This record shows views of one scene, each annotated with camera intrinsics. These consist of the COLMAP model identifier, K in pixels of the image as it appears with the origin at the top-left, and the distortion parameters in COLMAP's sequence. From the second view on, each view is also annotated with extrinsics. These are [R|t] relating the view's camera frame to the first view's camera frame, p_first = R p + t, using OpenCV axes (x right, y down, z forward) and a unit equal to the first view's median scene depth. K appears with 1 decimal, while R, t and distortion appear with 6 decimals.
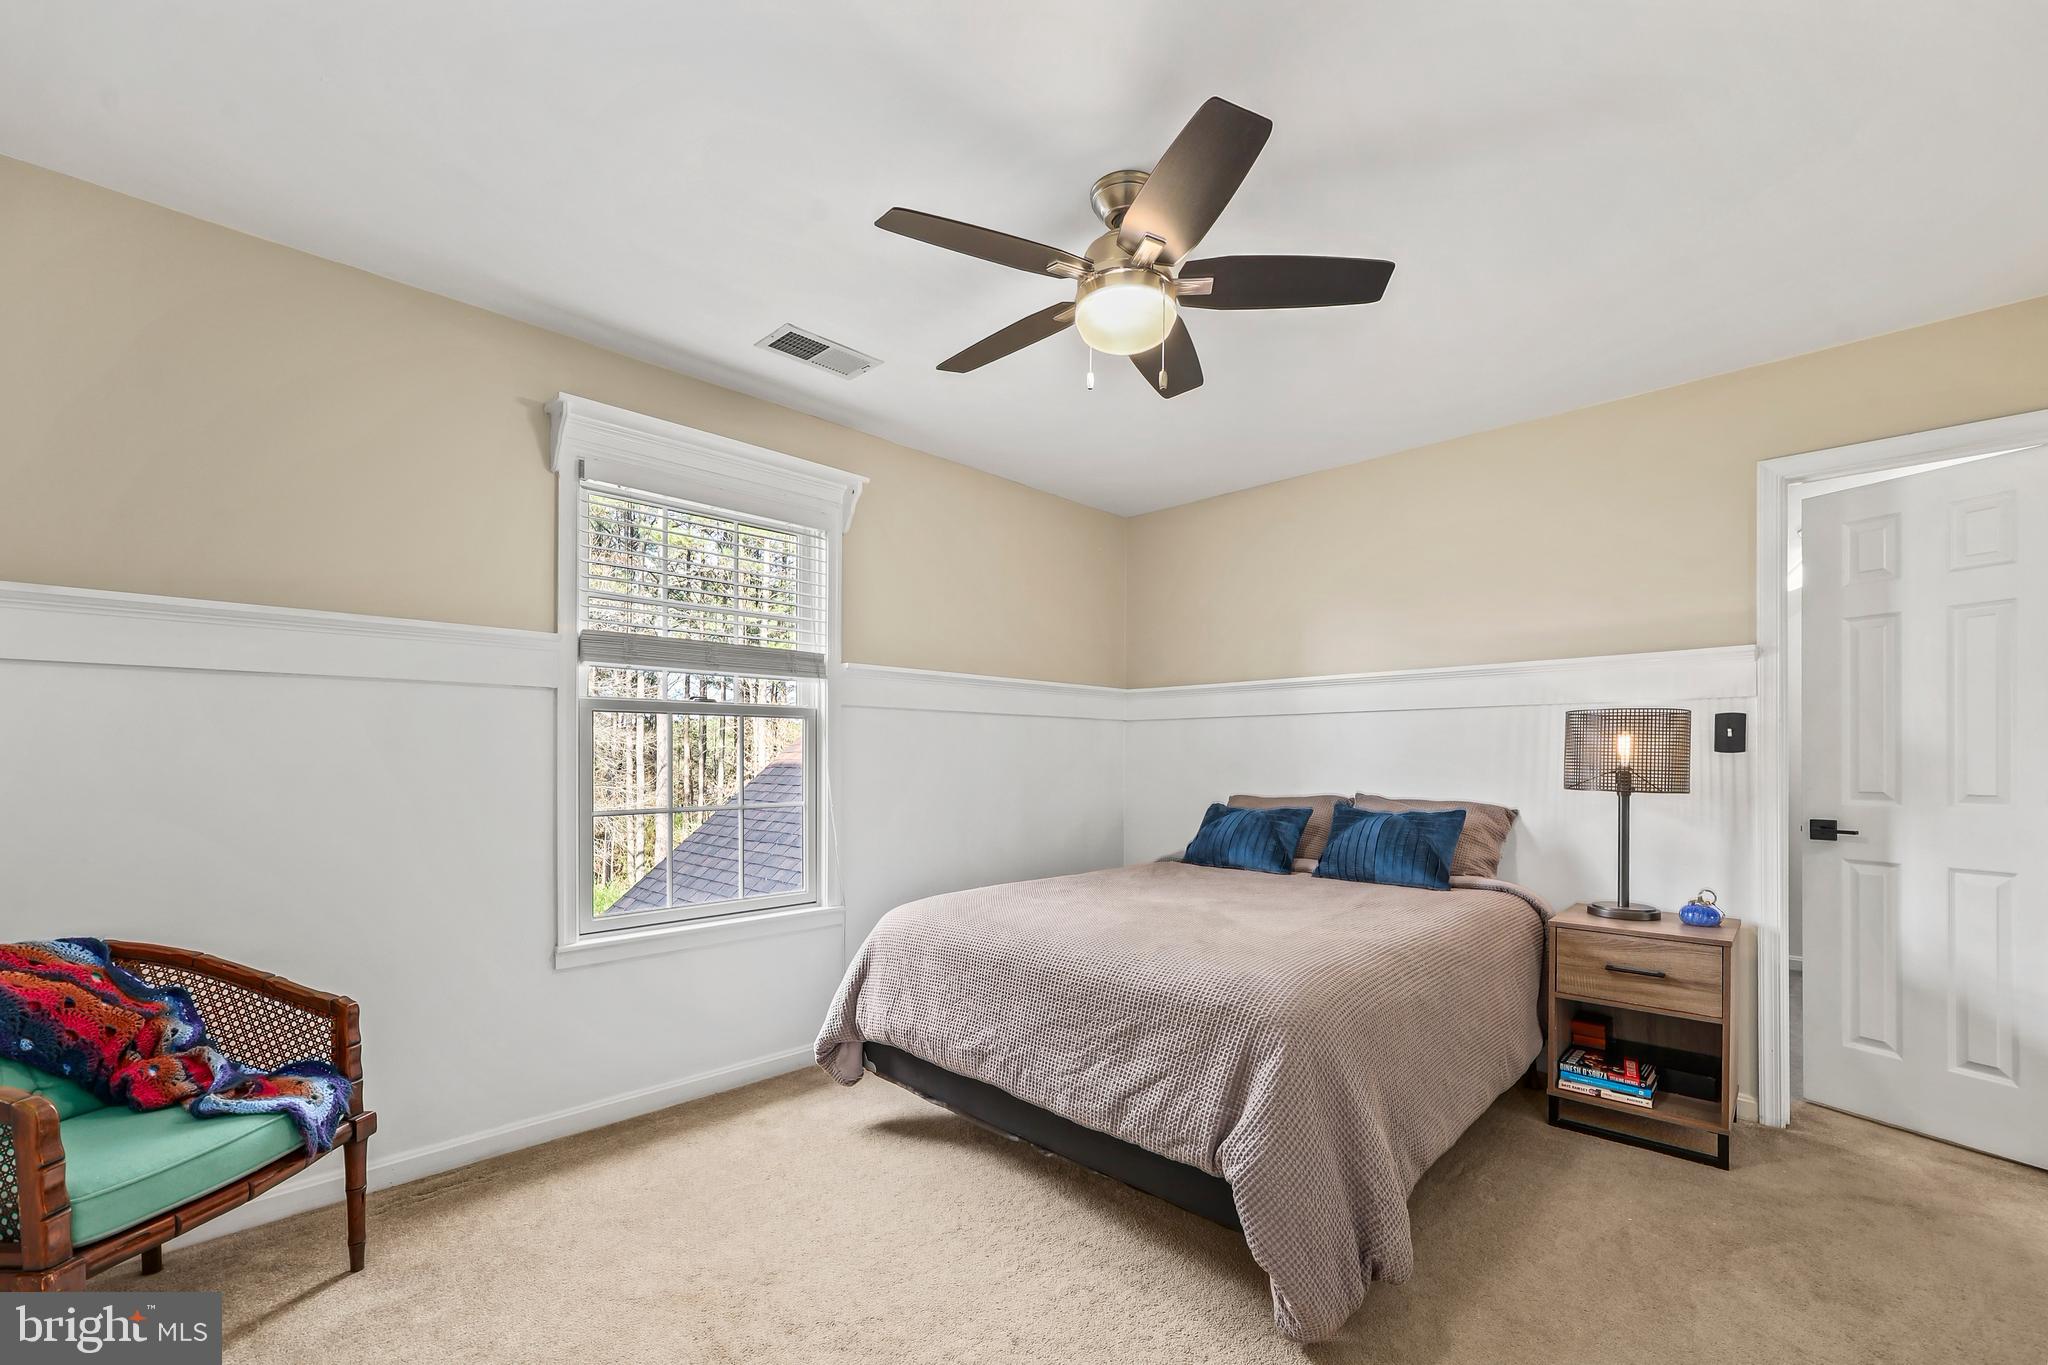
lens RADIAL K [[841.0, 0, 1048.2], [0, 841.0, 762.0], [0, 0, 1]] dist [0.002903, 0.000136]
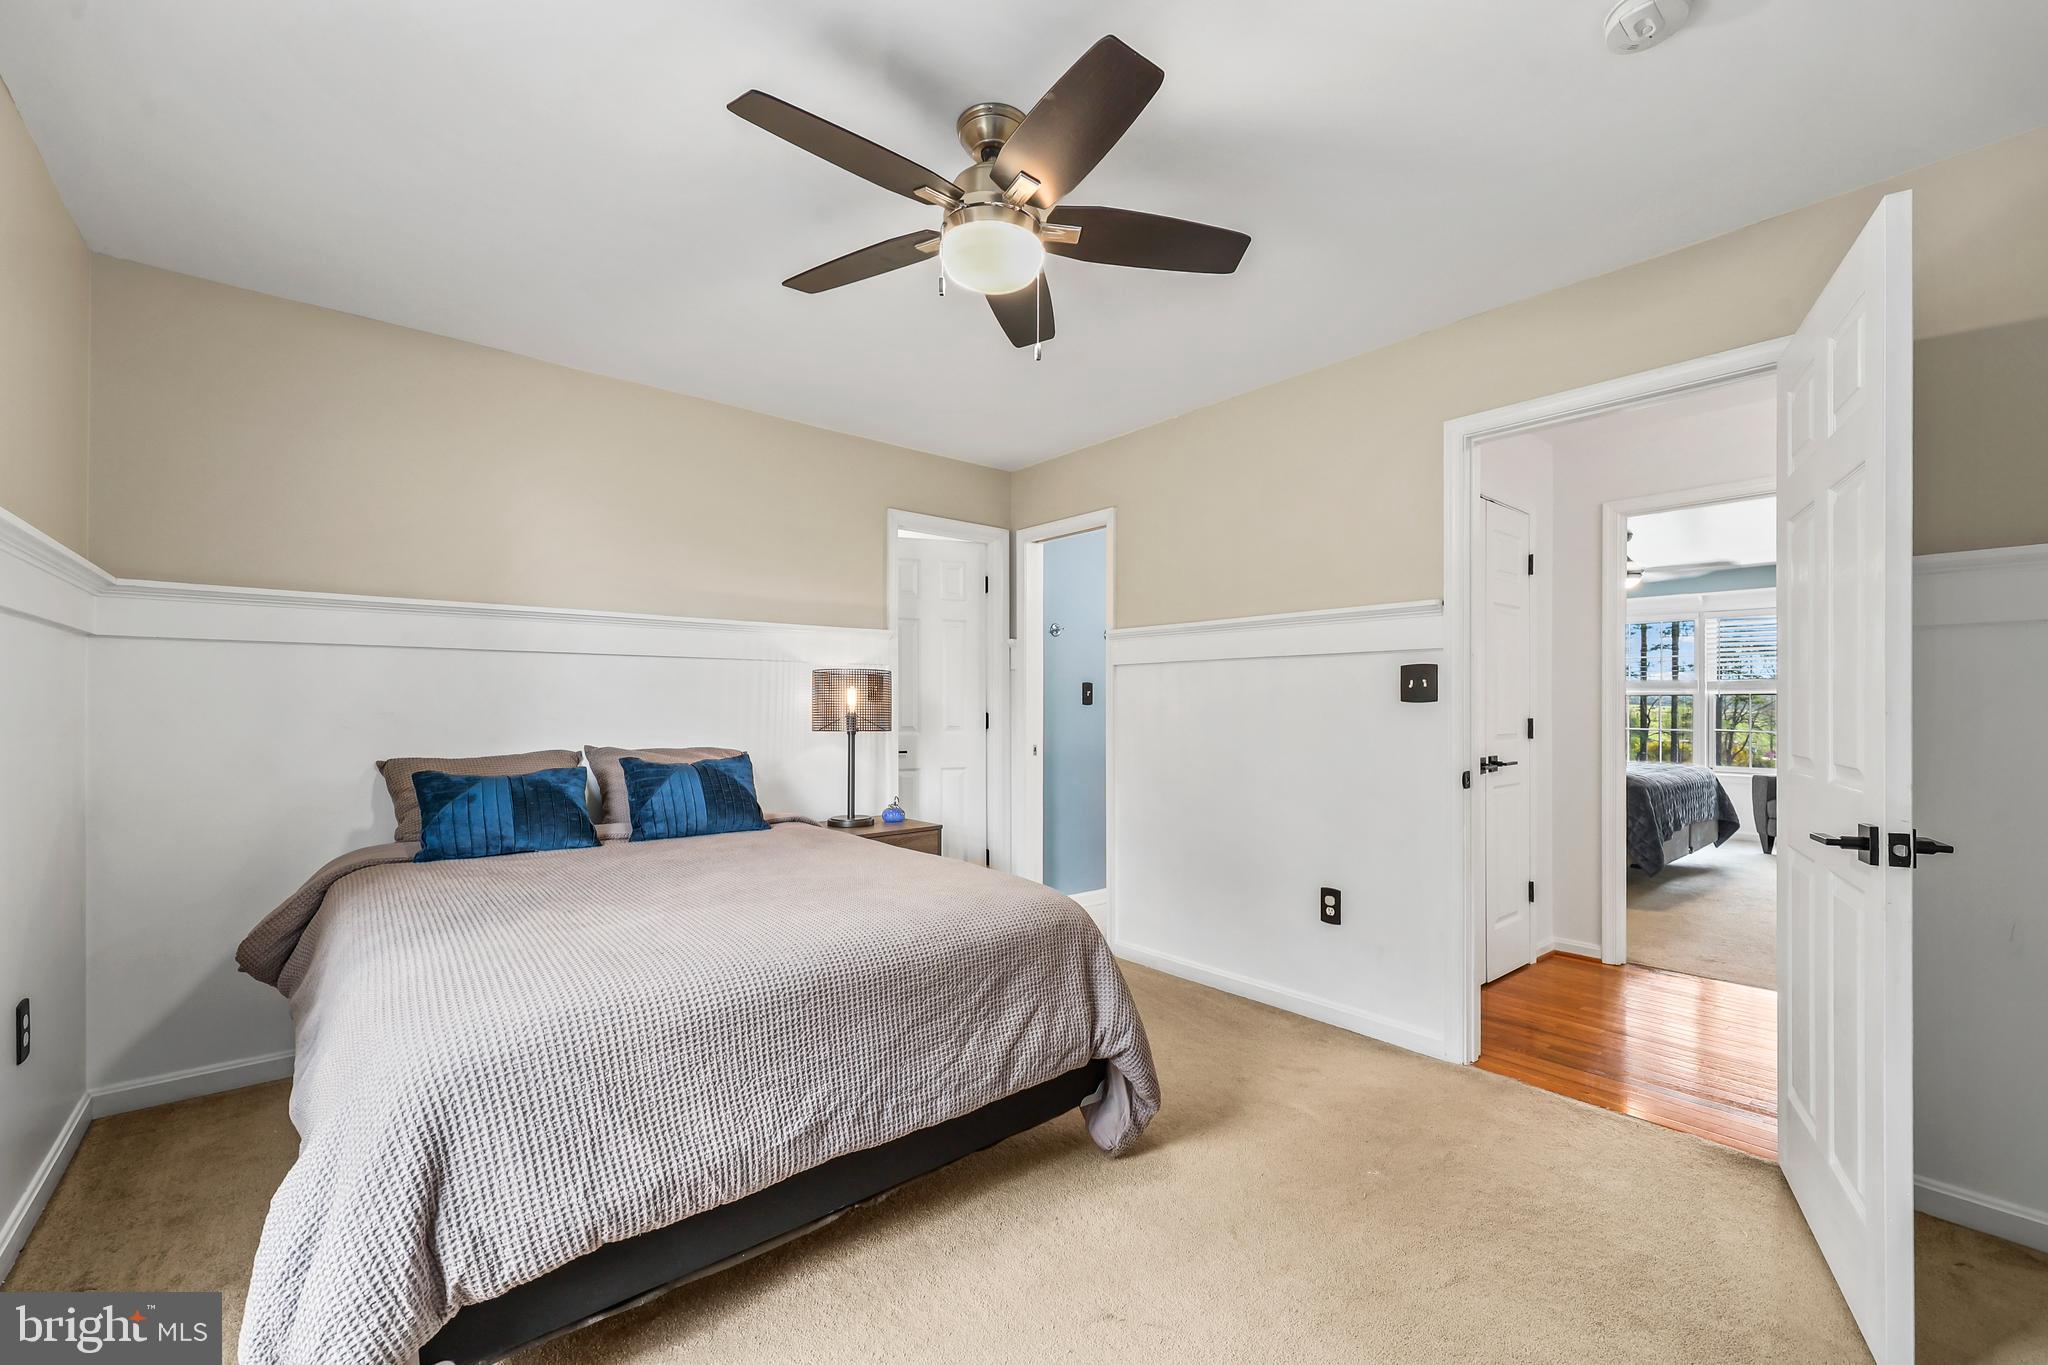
lens RADIAL K [[841.0, 0, 1028.9], [0, 841.0, 696.0], [0, 0, 1]] dist [0.002903, 0.000136]
pose [[0.108284, 0.008456, 0.994084, -0.759524], [0.001721, 0.999961, -0.008694, -0.011072], [-0.994119, 0.002652, 0.108265, 0.732277]]
